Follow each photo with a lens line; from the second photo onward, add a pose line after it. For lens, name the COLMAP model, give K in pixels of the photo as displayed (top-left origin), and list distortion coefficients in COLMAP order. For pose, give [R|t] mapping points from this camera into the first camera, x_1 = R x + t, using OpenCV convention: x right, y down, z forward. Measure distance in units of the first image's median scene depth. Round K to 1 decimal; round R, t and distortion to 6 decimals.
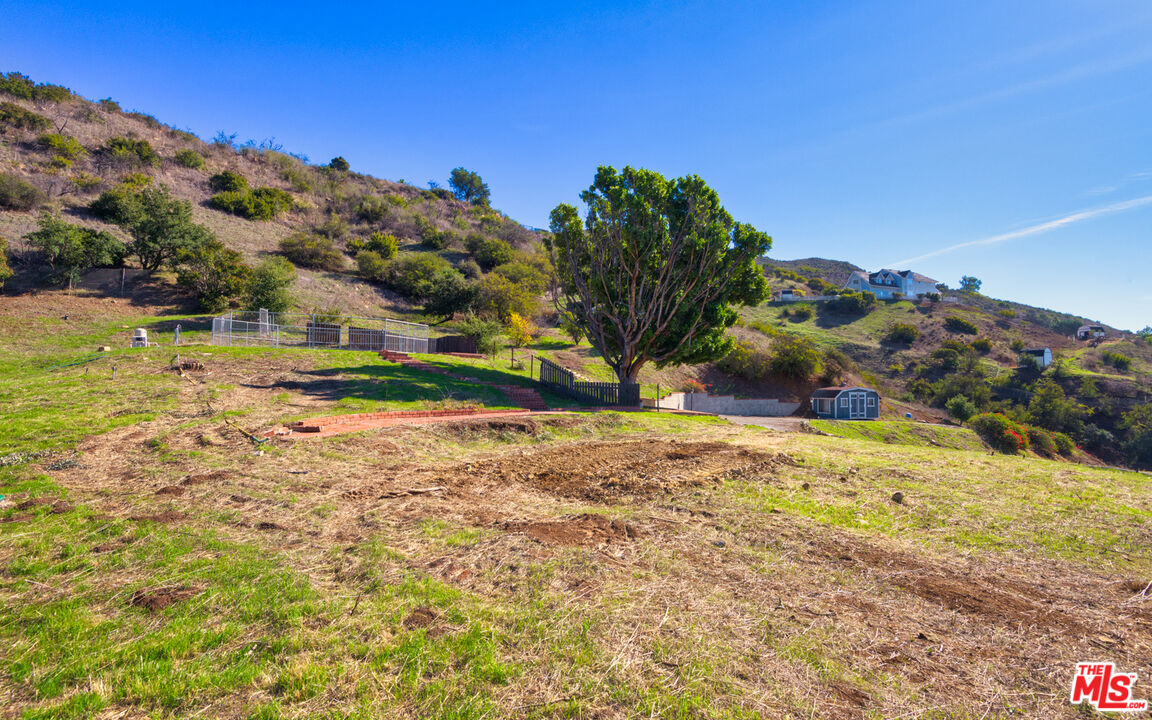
lens RADIAL K [[565.1, 0, 562.8], [0, 565.1, 358.1], [0, 0, 1]] dist [0.001048, -0.011961]
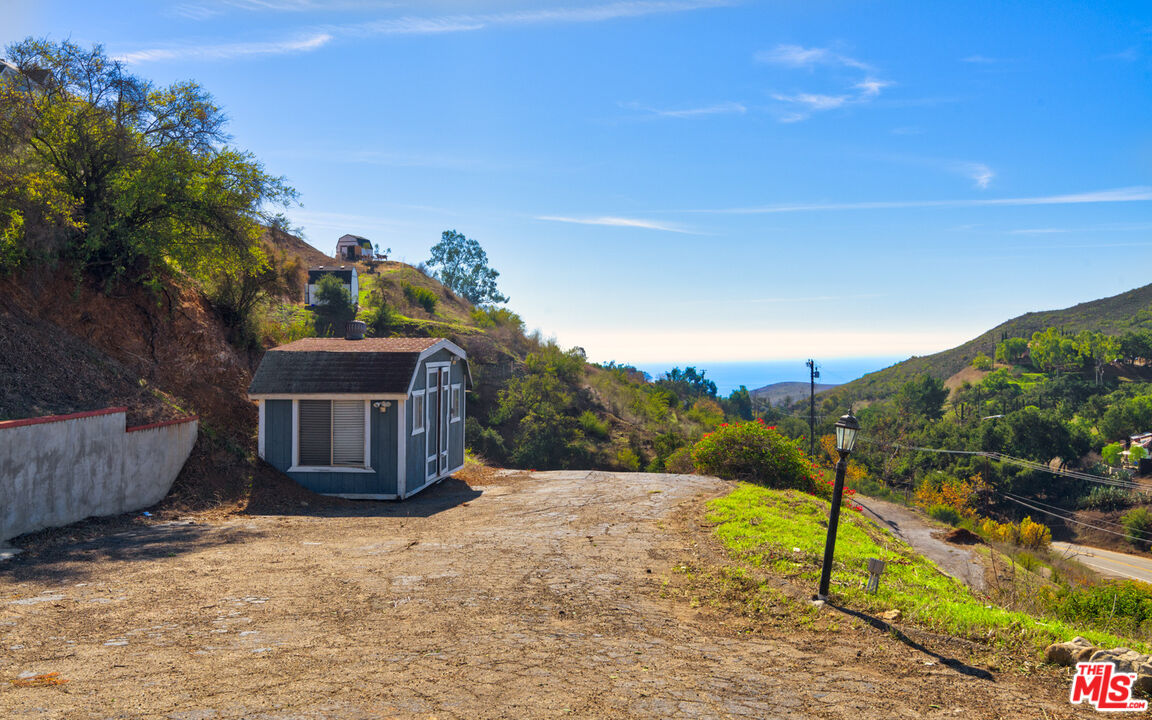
lens RADIAL K [[1118.3, 0, 576.0], [0, 1118.3, 360.0], [0, 0, 1]] dist [0.035121, -0.021092]
pose [[0.465368, -0.014147, 0.885004, 0.072981], [-0.038783, 0.998586, 0.036356, 0.019584], [-0.884267, -0.051242, 0.464162, 0.353623]]
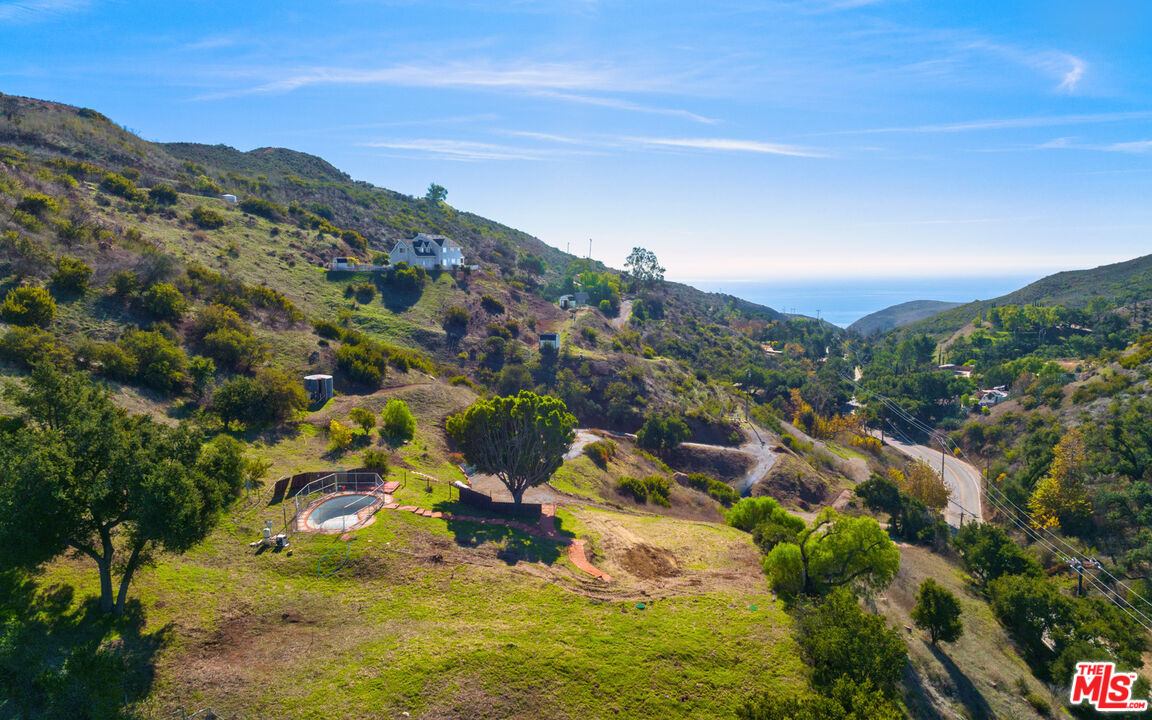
lens RADIAL K [[813.8, 0, 576.0], [0, 813.8, 360.0], [0, 0, 1]] dist [-0.025938, 0.011235]
pose [[0.659919, -0.091604, 0.745732, -0.500379], [-0.034918, 0.987728, 0.152230, -0.238666], [-0.750525, -0.126499, 0.648622, -0.249417]]
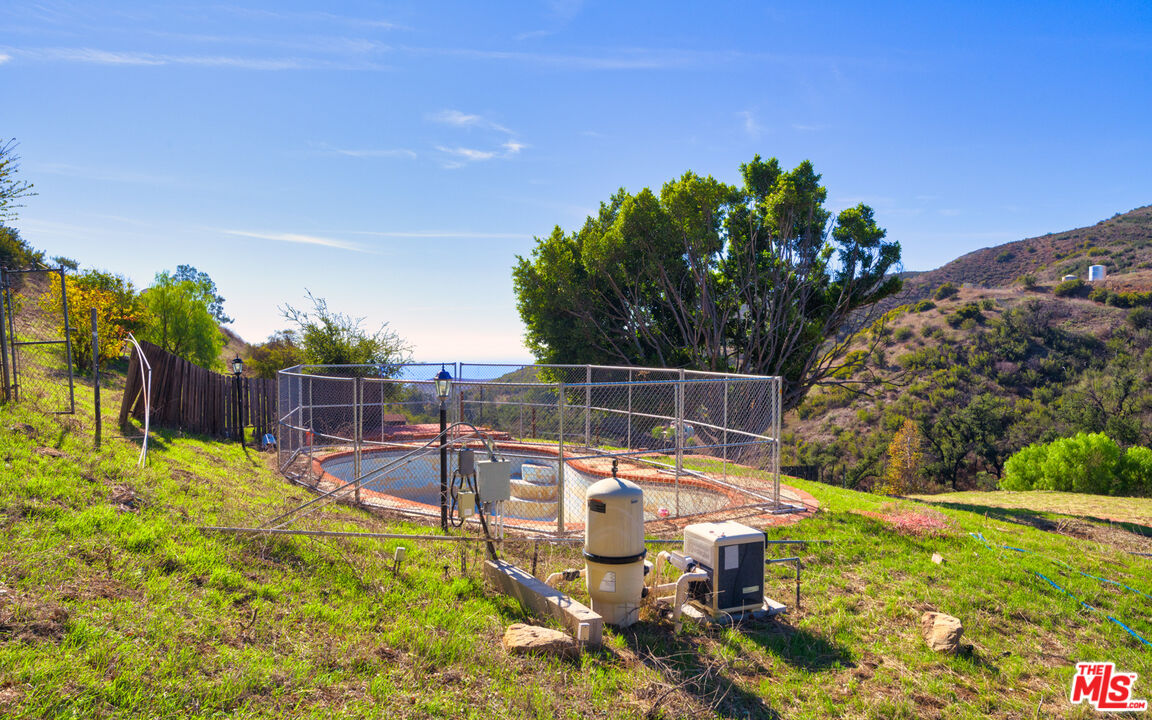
lens RADIAL K [[926.3, 0, 578.7], [0, 926.3, 358.0], [0, 0, 1]] dist [0.032140, -0.014018]
pose [[0.148165, -0.012921, 0.988878, -0.294150], [-0.054043, 0.998315, 0.021141, -0.028137], [-0.987485, -0.056574, 0.147217, 0.286962]]
